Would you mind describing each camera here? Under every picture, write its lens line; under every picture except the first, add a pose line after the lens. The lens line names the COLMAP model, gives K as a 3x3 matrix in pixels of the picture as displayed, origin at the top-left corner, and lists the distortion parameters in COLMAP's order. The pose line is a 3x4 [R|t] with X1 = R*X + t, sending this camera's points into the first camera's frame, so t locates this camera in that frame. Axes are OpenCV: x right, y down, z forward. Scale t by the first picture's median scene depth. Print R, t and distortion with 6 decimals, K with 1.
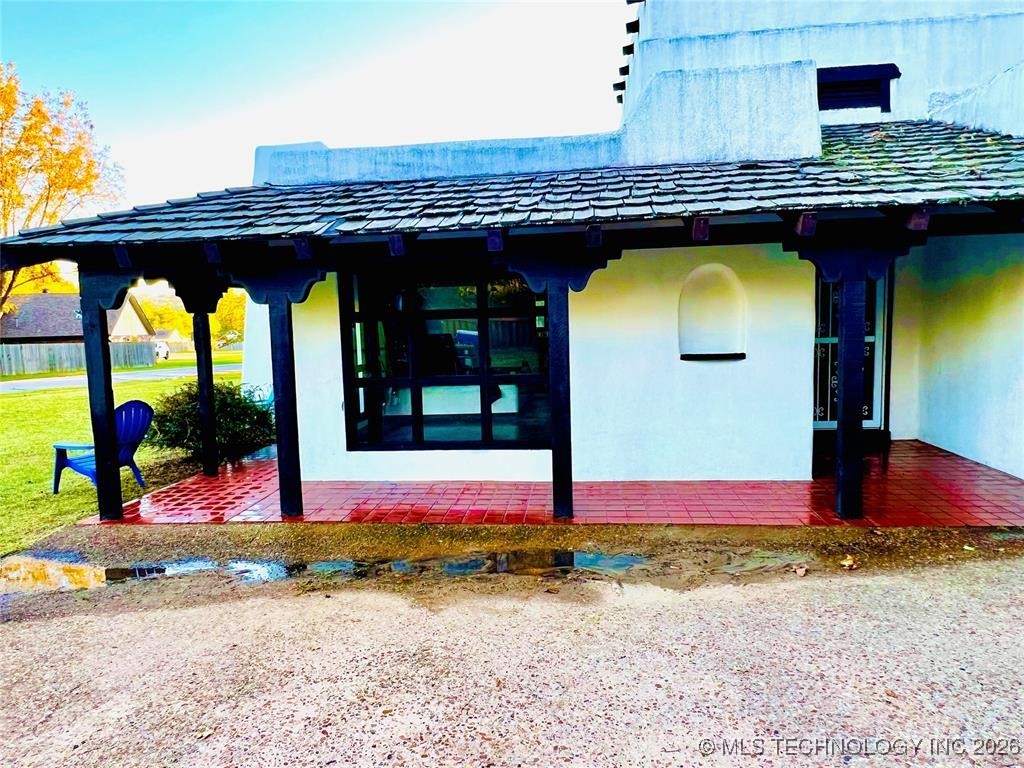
lens RADIAL K [[656.5, 0, 512.6], [0, 656.5, 382.8], [0, 0, 1]] dist [-0.001324, -0.000225]
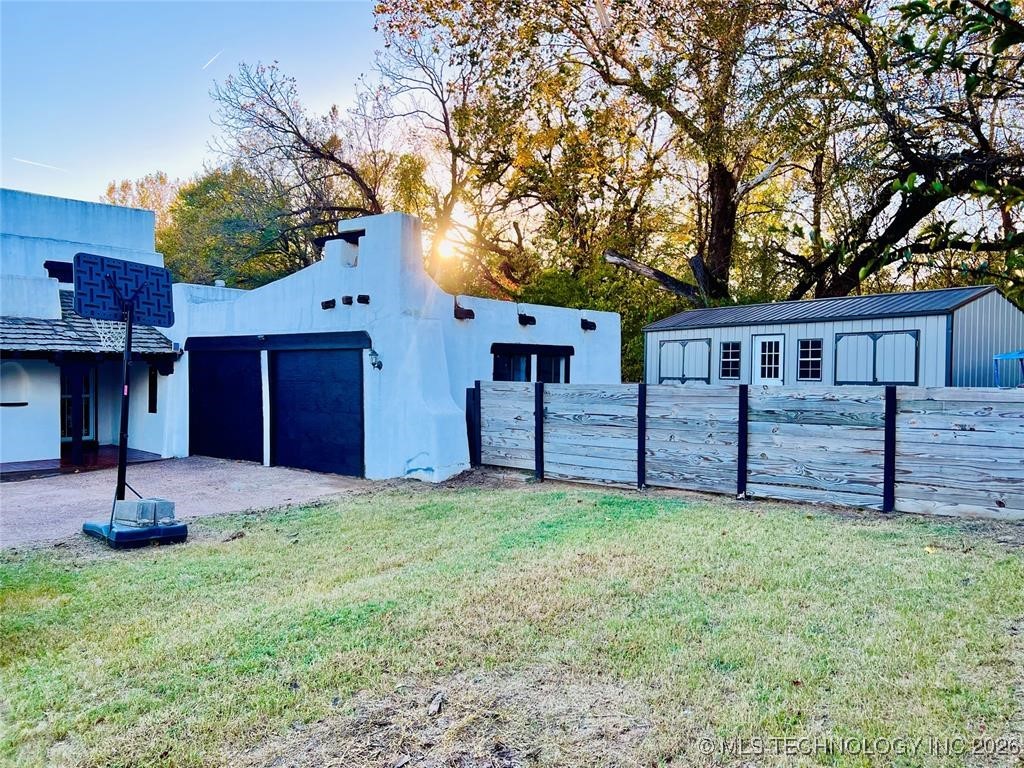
lens RADIAL K [[792.6, 0, 511.9], [0, 792.6, 385.3], [0, 0, 1]] dist [-0.002376, 0.000679]
pose [[0.566735, 0.012778, 0.823801, -0.906348], [0.065734, 0.995991, -0.060671, 0.163669], [-0.821274, 0.088536, 0.563623, -1.818434]]
